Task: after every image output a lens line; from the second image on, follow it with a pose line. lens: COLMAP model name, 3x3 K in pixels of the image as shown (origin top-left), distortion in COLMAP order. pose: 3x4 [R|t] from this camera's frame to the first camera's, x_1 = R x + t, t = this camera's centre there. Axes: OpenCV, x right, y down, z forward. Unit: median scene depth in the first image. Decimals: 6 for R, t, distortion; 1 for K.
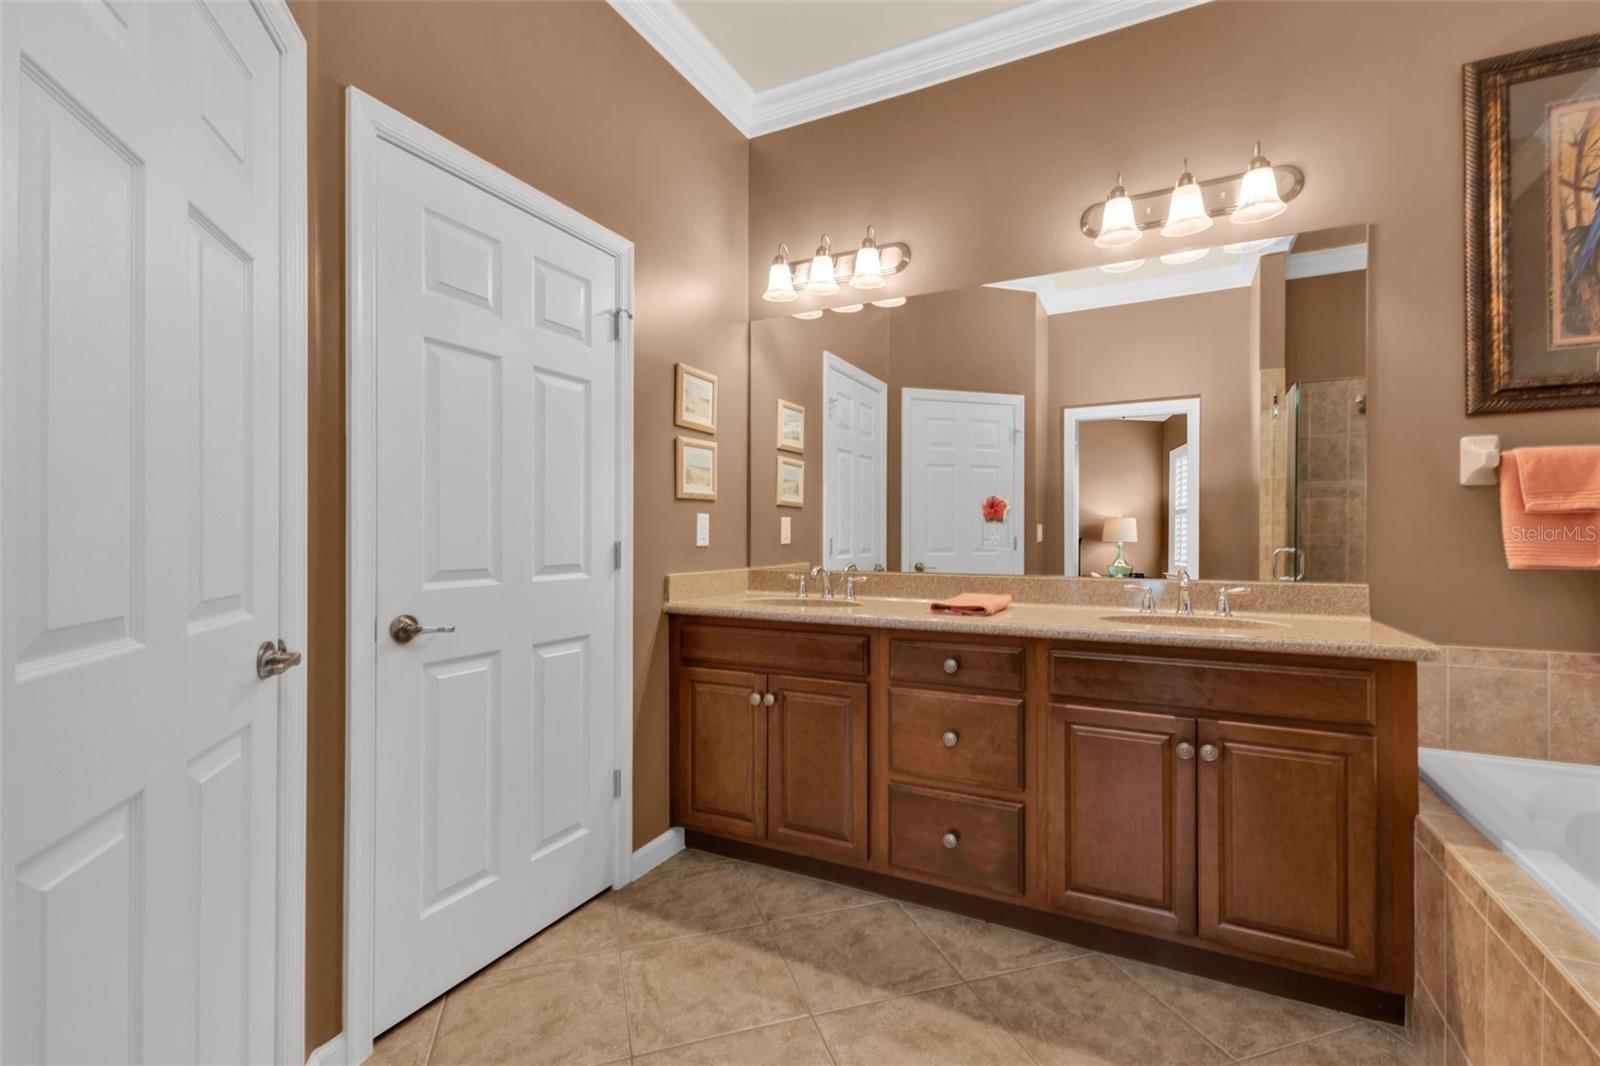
lens RADIAL K [[705.3, 0, 802.3], [0, 705.3, 534.4], [0, 0, 1]] dist [0.009029, 0.000150]
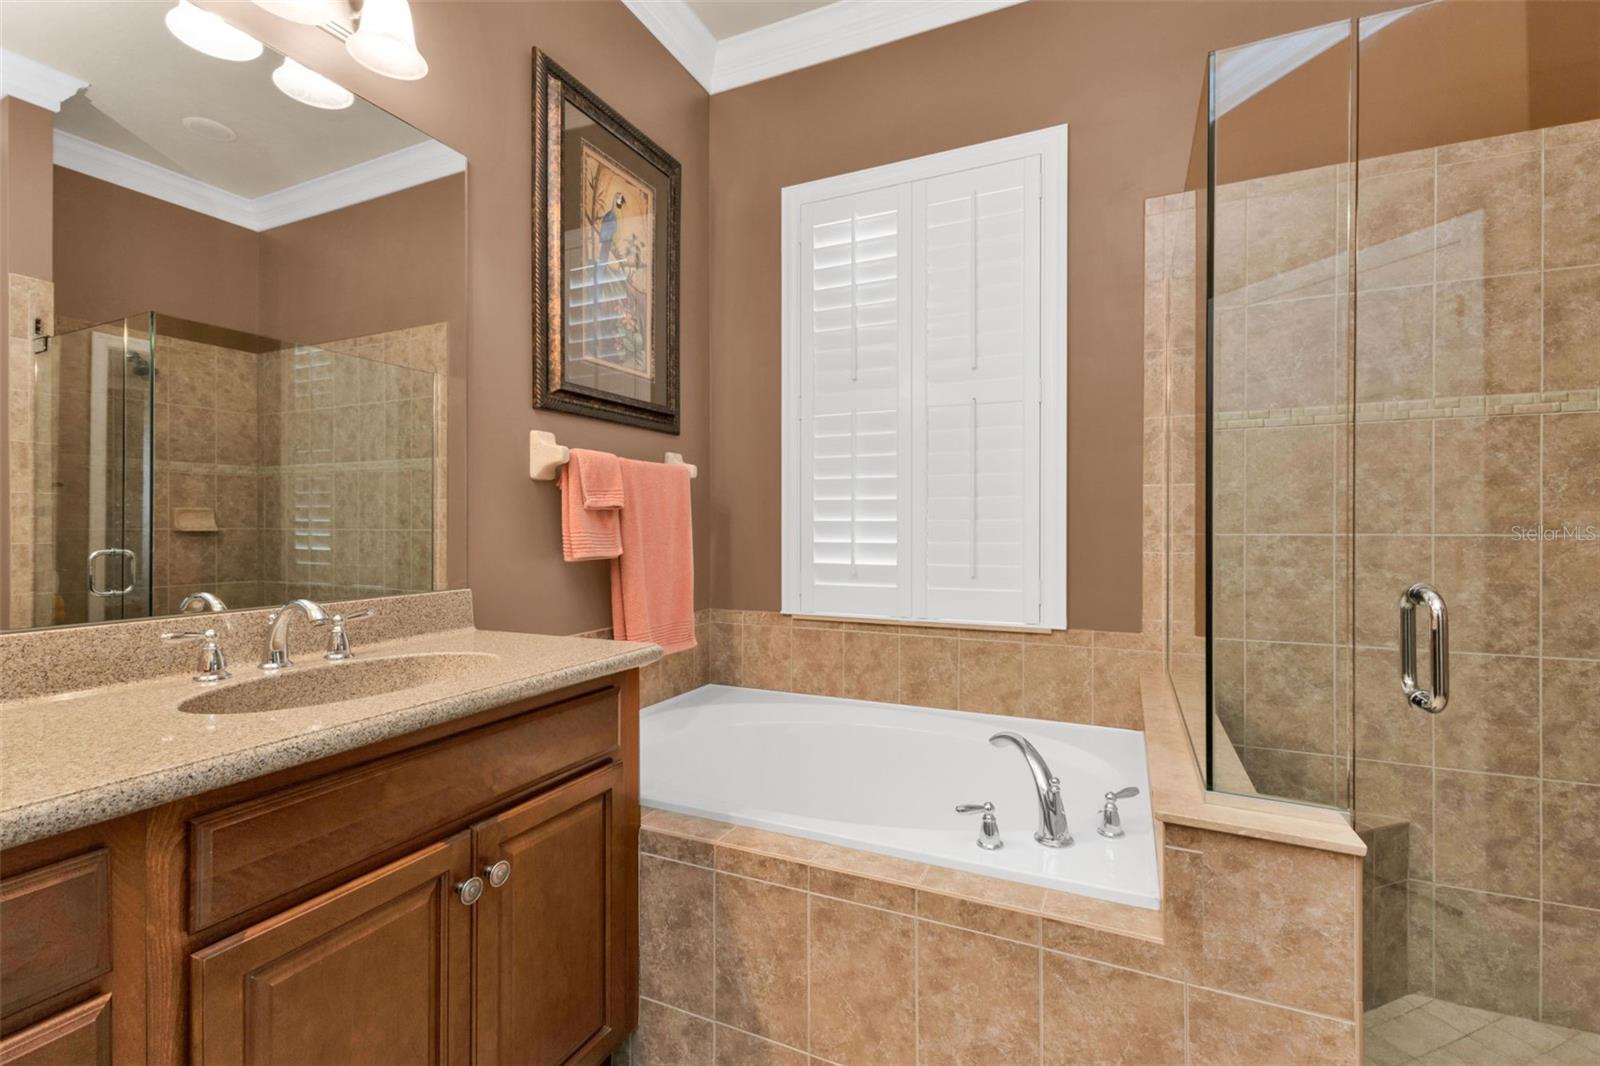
lens RADIAL K [[705.3, 0, 802.3], [0, 705.3, 534.4], [0, 0, 1]] dist [0.009029, 0.000150]
pose [[-0.040854, -0.006763, 0.999142, -0.060036], [-0.000664, 0.999977, 0.006742, 0.000375], [-0.999165, -0.000388, -0.040858, 0.678448]]
